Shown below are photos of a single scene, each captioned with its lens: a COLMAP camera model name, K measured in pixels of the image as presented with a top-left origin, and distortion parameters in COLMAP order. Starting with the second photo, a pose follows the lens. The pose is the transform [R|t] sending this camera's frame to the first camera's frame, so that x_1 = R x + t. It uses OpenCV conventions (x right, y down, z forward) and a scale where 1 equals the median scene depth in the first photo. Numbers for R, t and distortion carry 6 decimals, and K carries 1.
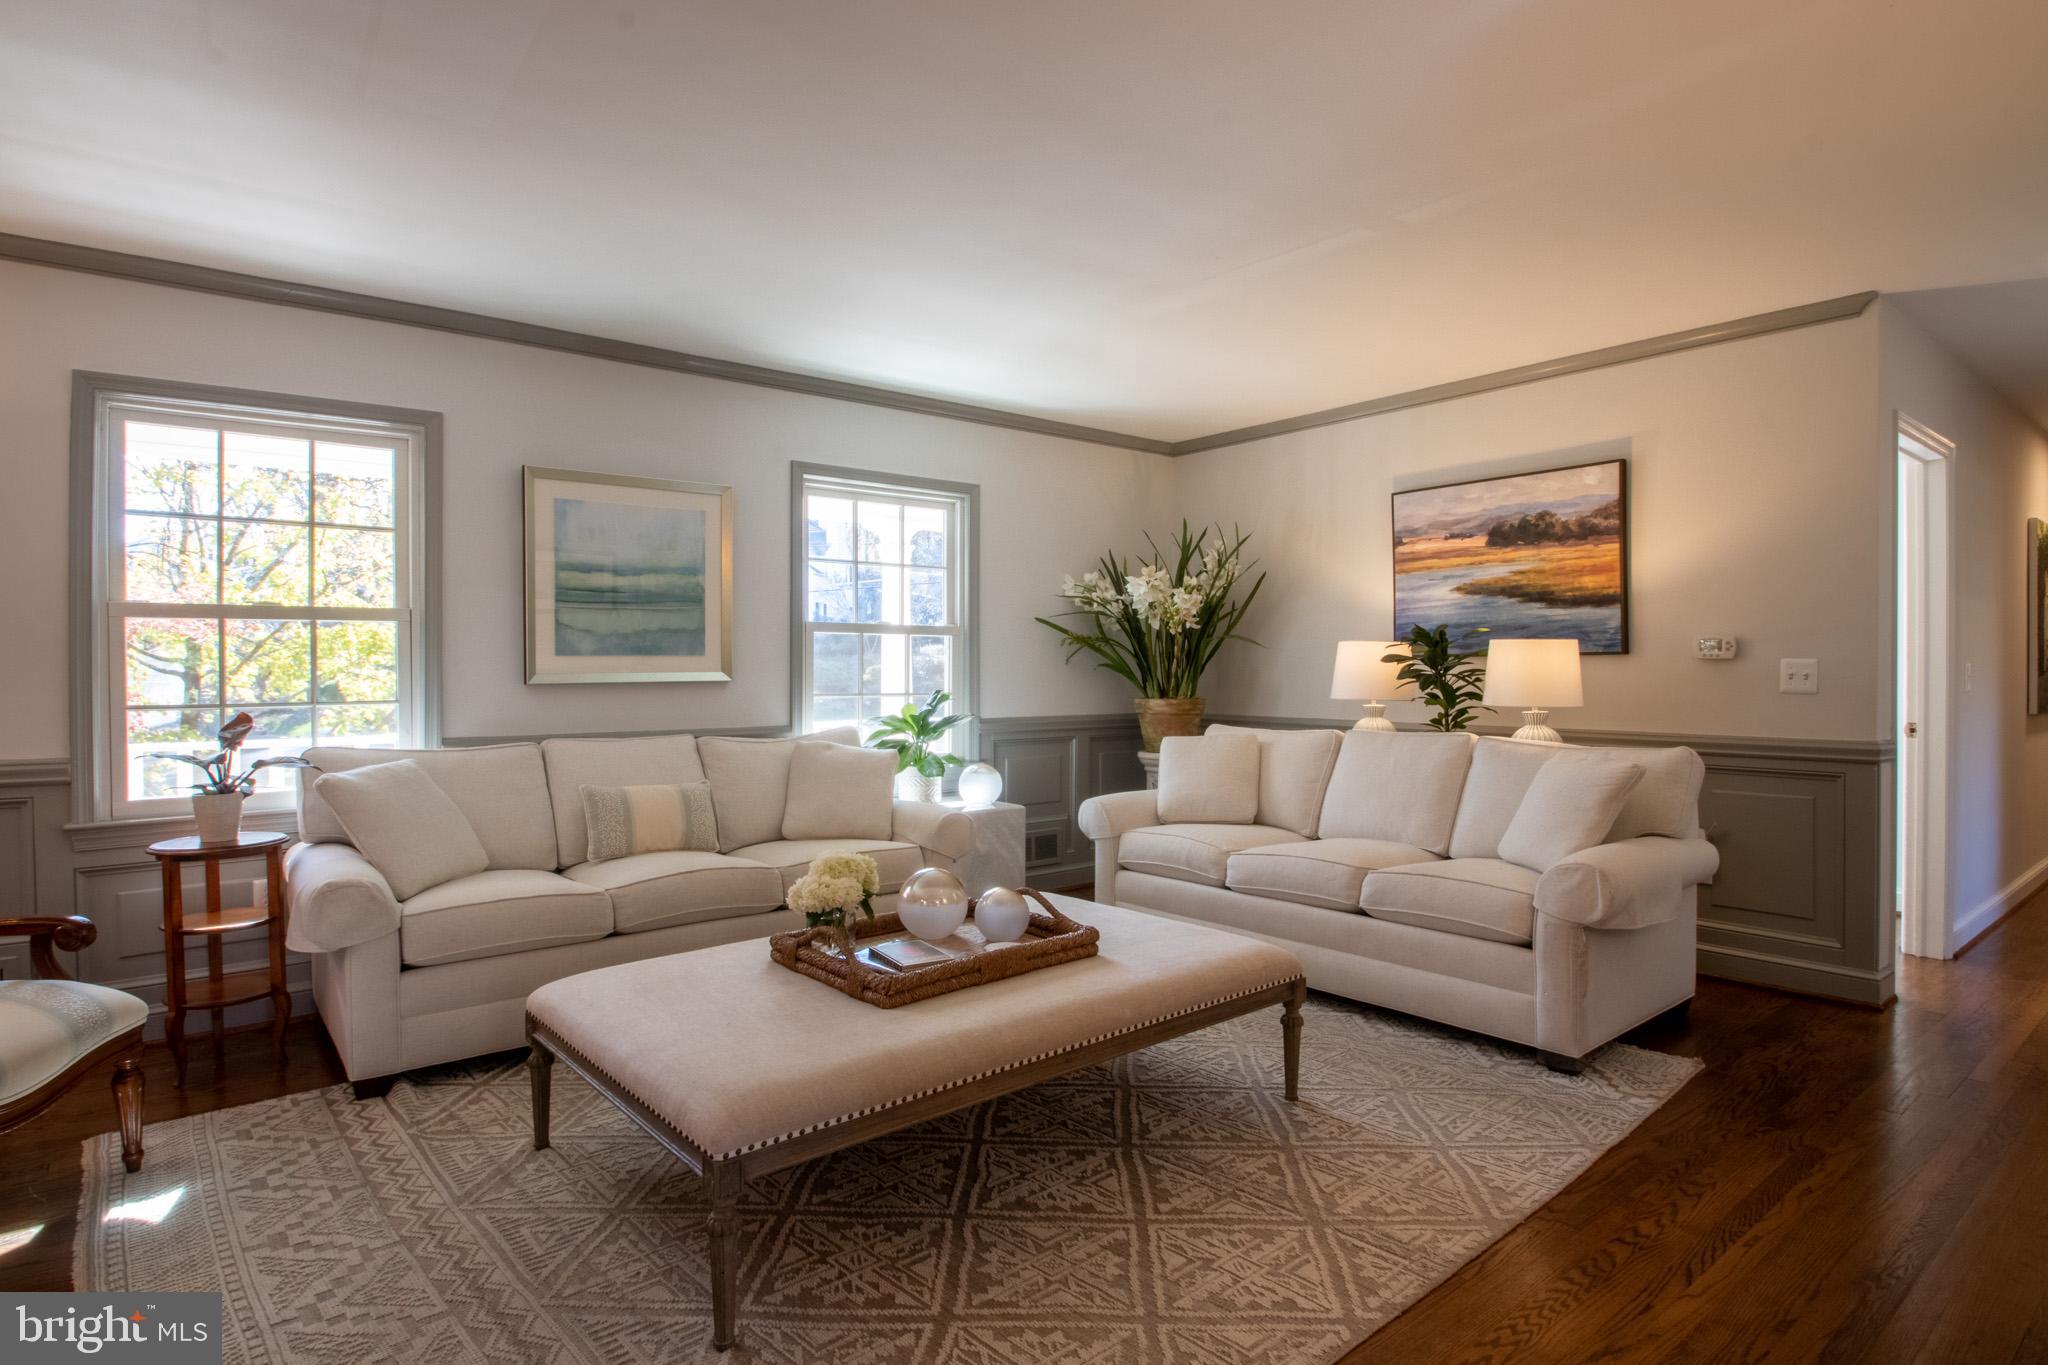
lens RADIAL K [[1085.0, 0, 1024.0], [0, 1085.0, 682.5], [0, 0, 1]] dist [-0.028526, -0.000250]
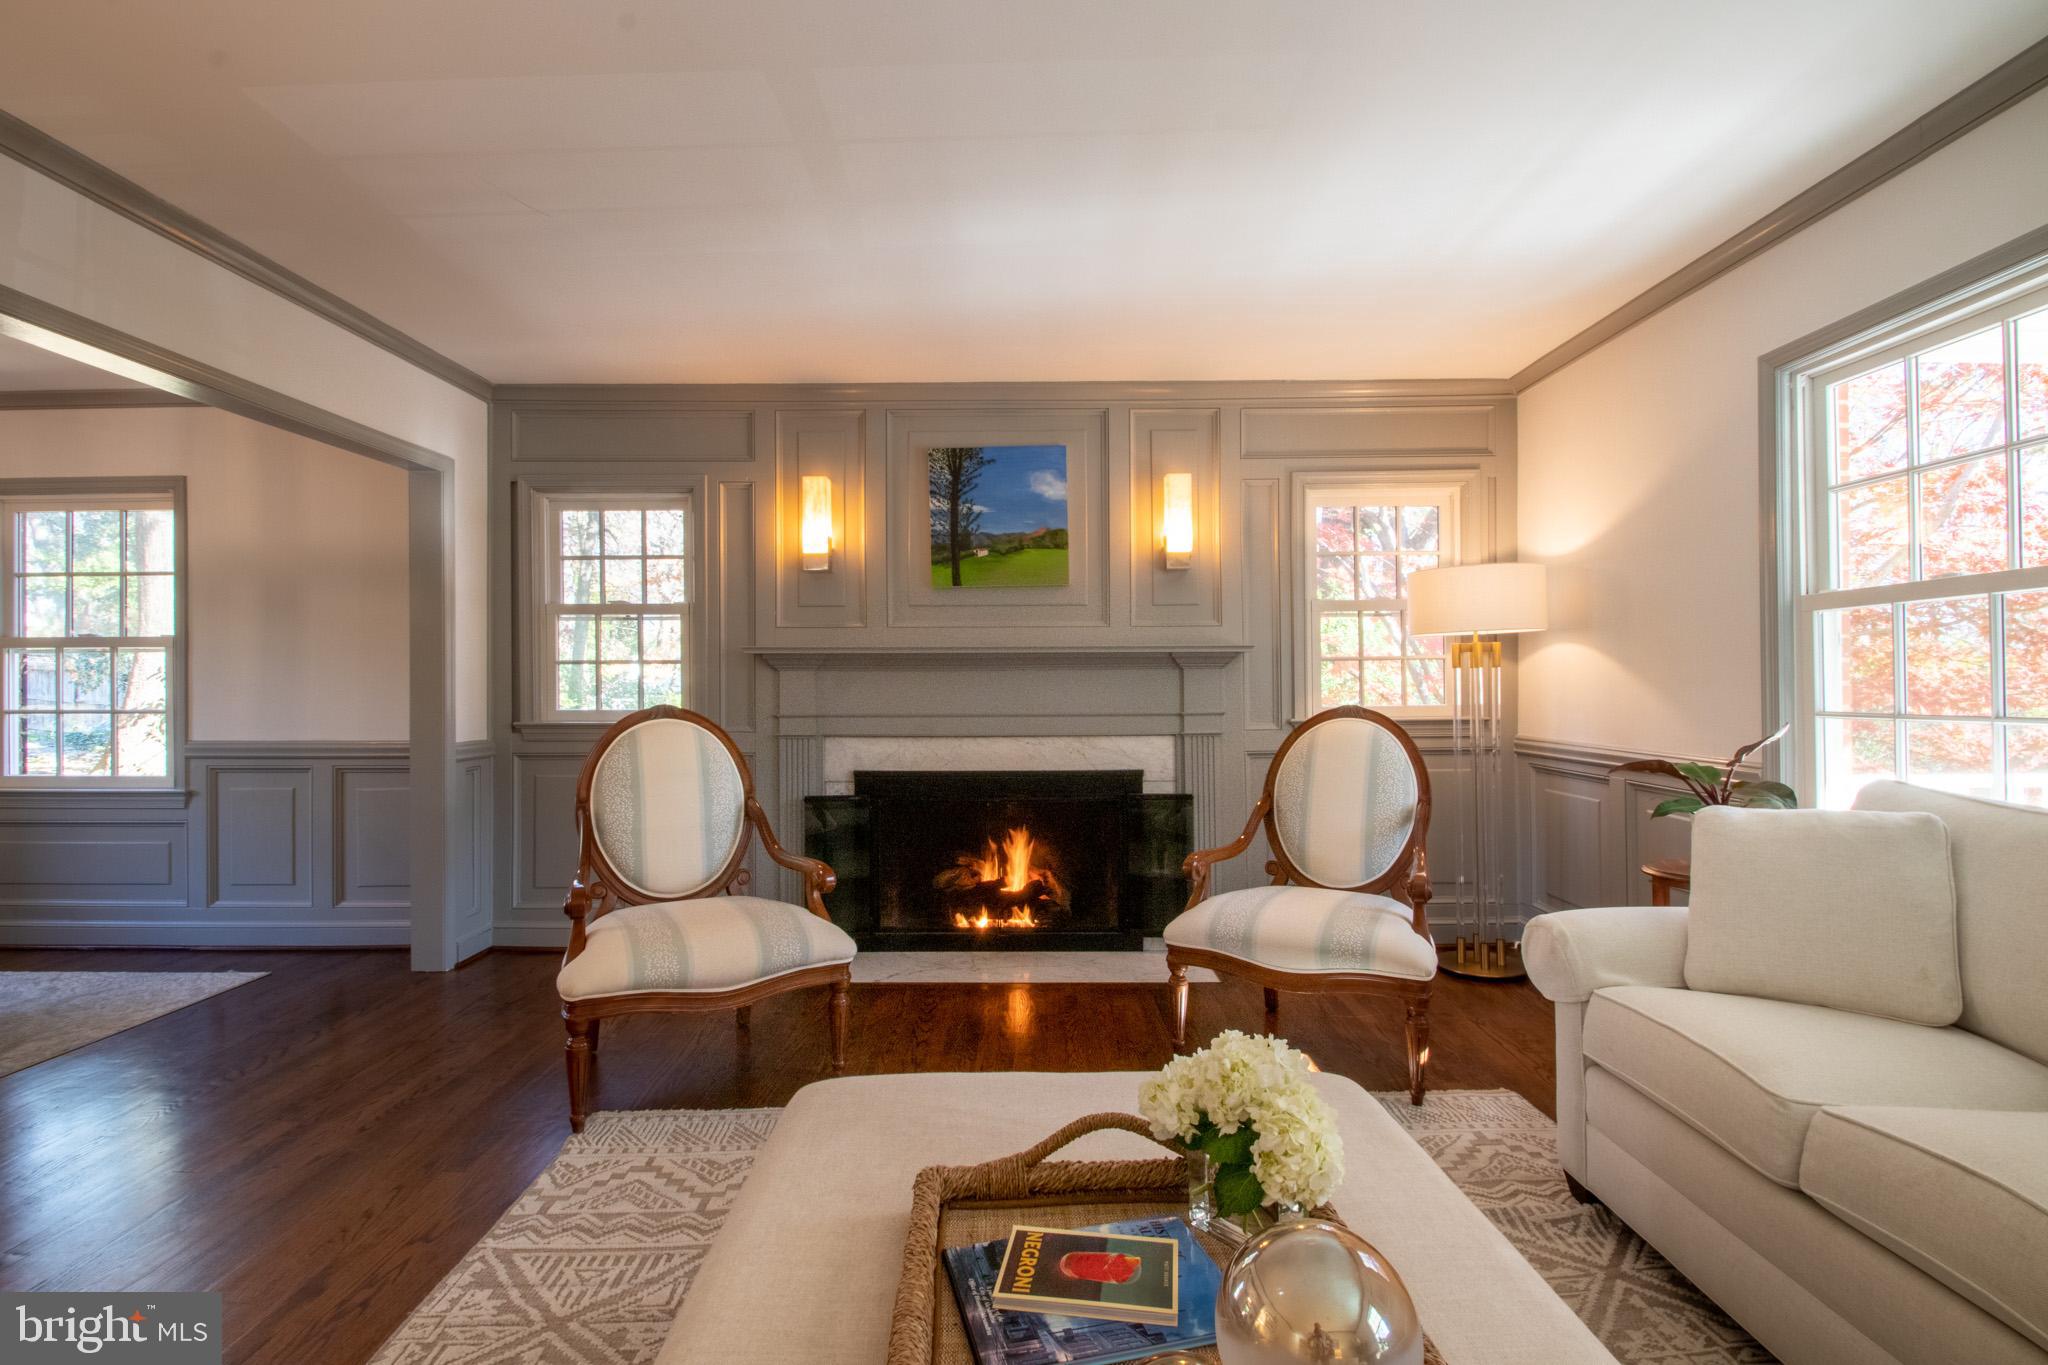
lens RADIAL K [[977.6, 0, 1024.0], [0, 977.6, 682.5], [0, 0, 1]] dist [0.001120, -0.010356]
pose [[-0.646251, 0.003810, -0.763115, 0.197210], [-0.000160, 0.999987, 0.005128, -0.006411], [0.763125, 0.003436, -0.646242, 1.034624]]
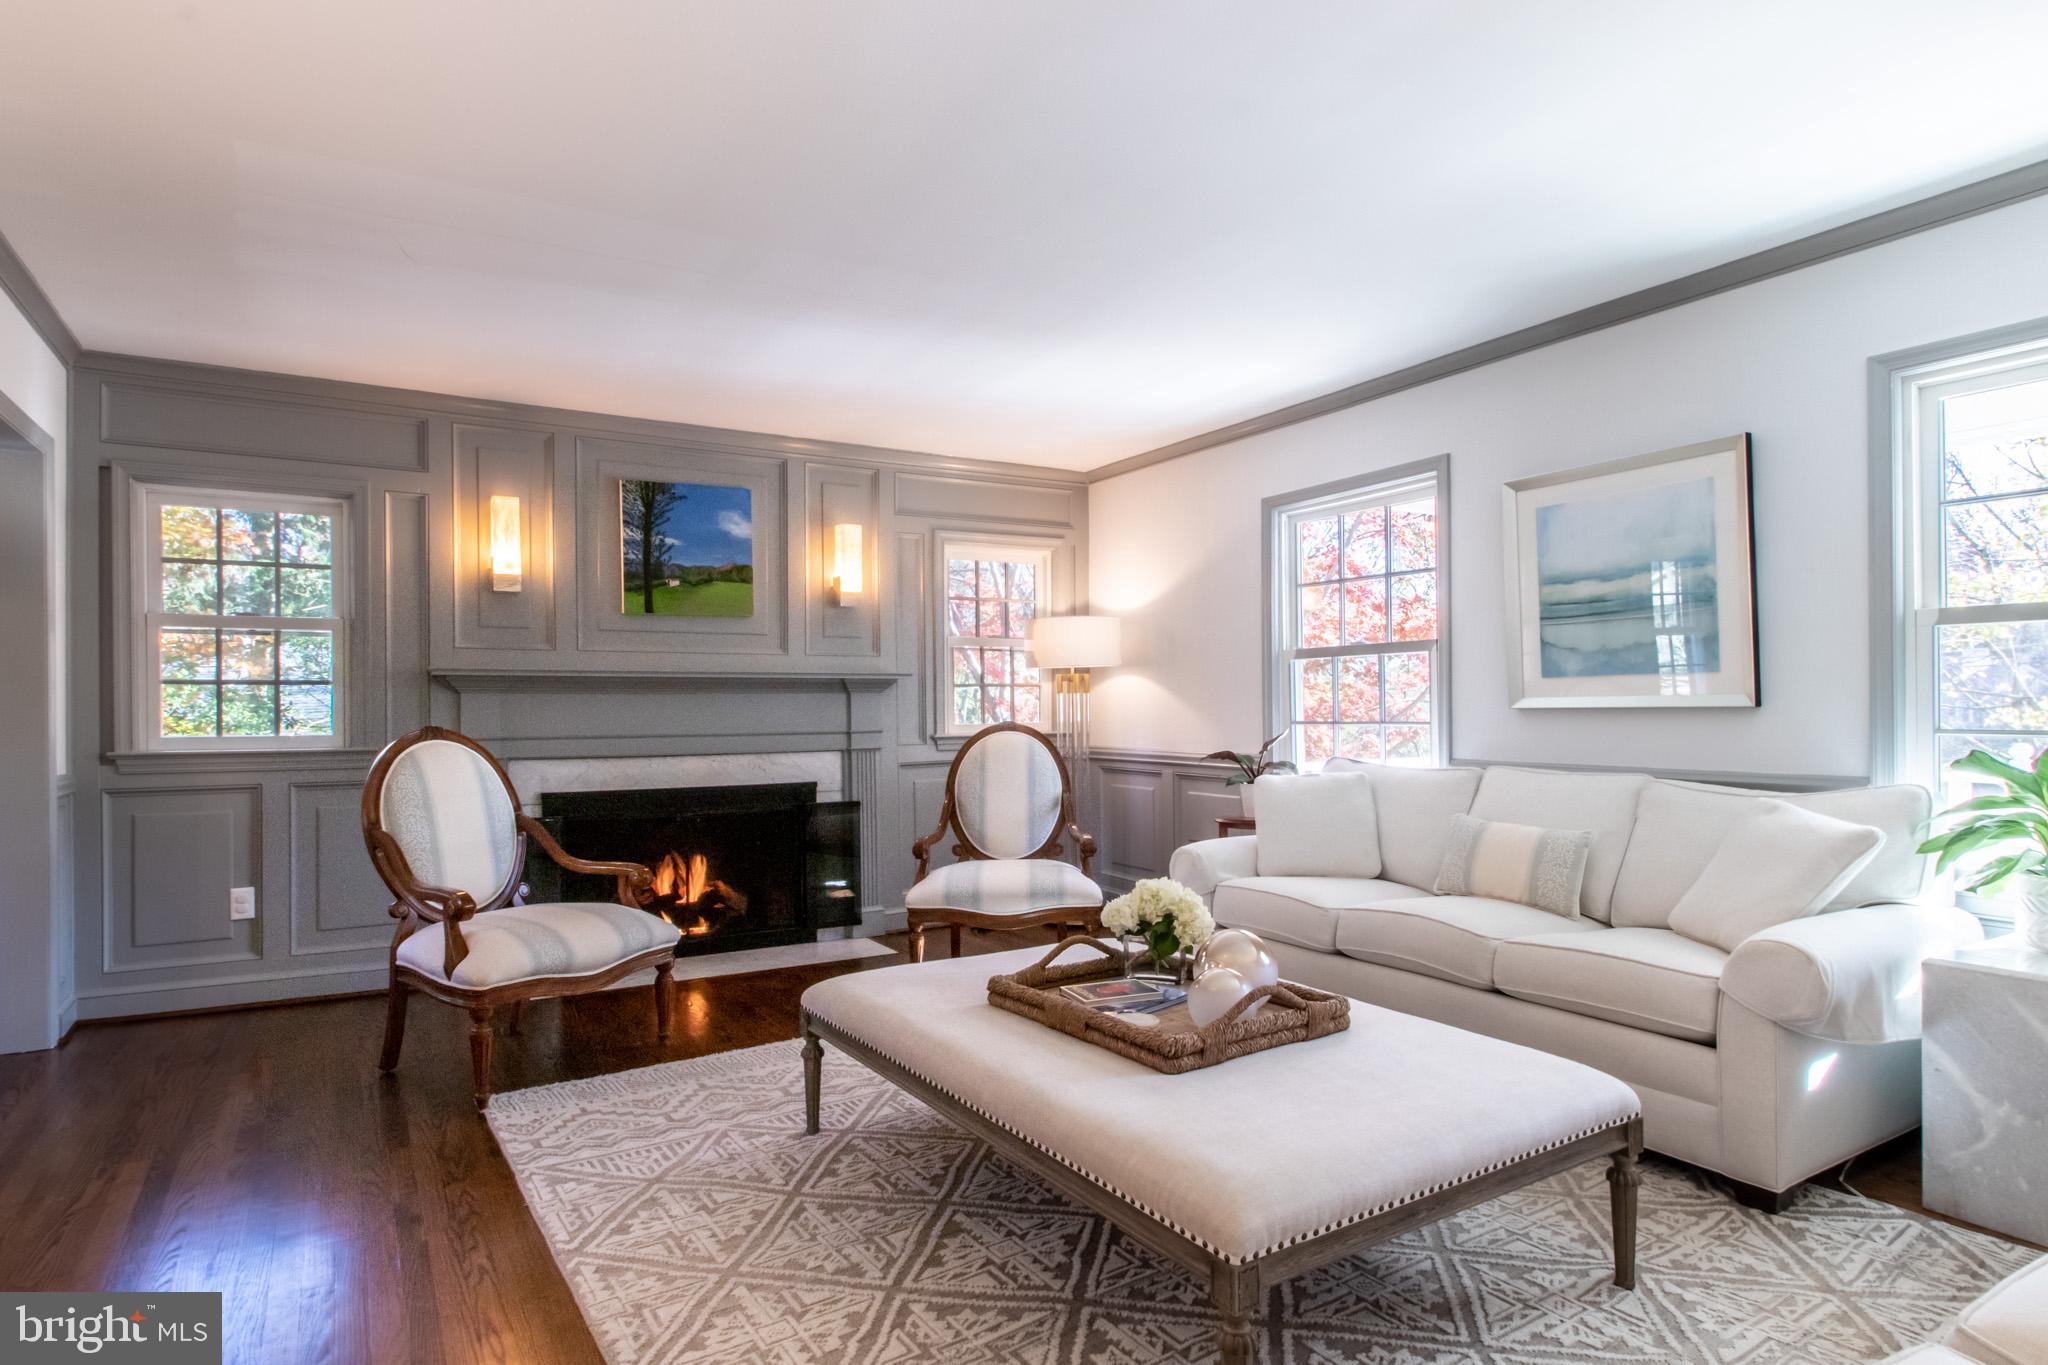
lens RADIAL K [[1142.3, 0, 1023.4], [0, 1142.3, 703.2], [0, 0, 1]] dist [-0.001638, -0.000248]
pose [[-0.154072, 0.001682, -0.988058, 0.752136], [-0.001456, 0.999997, 0.001929, -0.005756], [0.988058, 0.001736, -0.154070, 0.890350]]
